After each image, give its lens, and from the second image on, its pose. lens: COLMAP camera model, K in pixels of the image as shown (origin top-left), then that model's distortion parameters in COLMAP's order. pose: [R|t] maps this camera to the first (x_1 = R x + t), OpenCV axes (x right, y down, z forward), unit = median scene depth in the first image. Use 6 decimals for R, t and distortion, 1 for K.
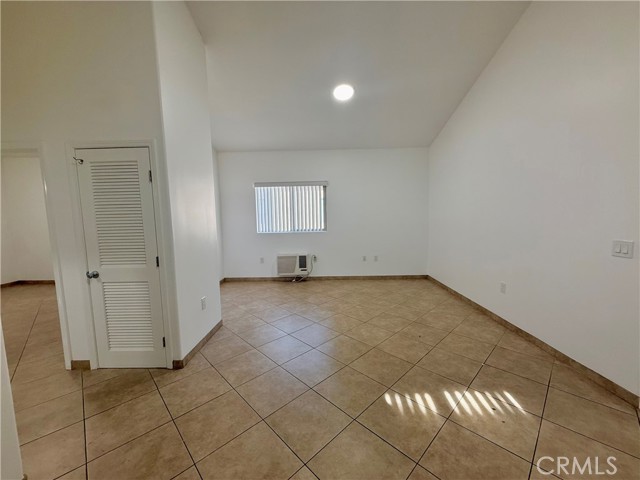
lens RADIAL K [[255.3, 0, 319.3], [0, 255.3, 239.8], [0, 0, 1]] dist [-0.000138, 0.000218]
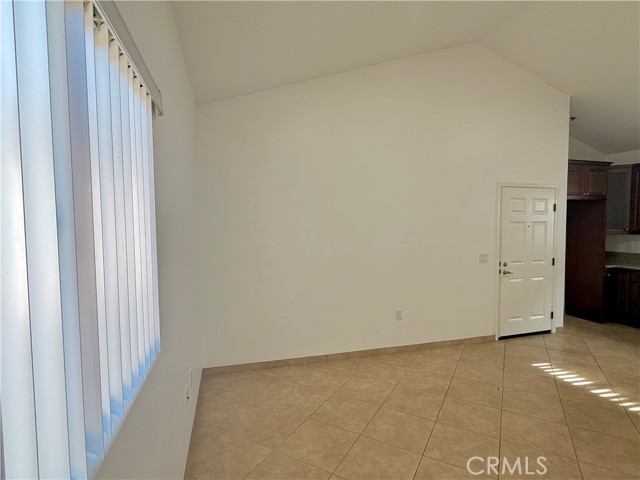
lens RADIAL K [[337.3, 0, 320.0], [0, 337.3, 241.6], [0, 0, 1]] dist [-0.001233, 0.000147]
pose [[-0.288512, -0.024392, 0.957166, -0.428304], [0.107417, 0.992540, 0.057671, -0.201166], [-0.951432, 0.119455, -0.283739, 1.644480]]
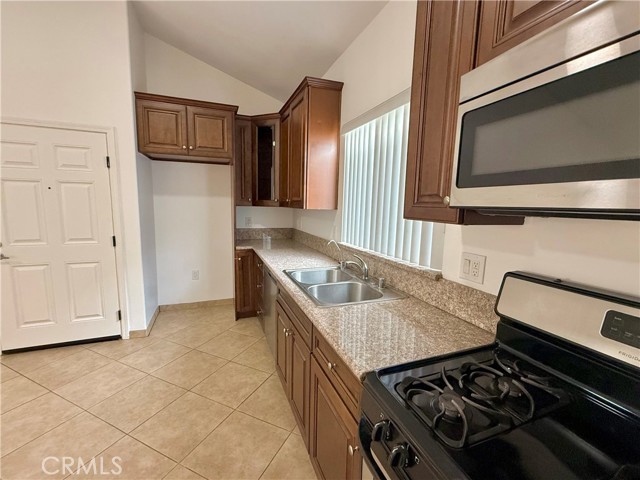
lens RADIAL K [[281.8, 0, 320.0], [0, 281.8, 240.0], [0, 0, 1]] dist [-0.001021, 0.000650]
pose [[-0.373782, -0.104693, 0.921589, -0.340239], [0.078969, 0.986409, 0.144086, 0.007537], [-0.924149, 0.126634, -0.360435, -0.041243]]
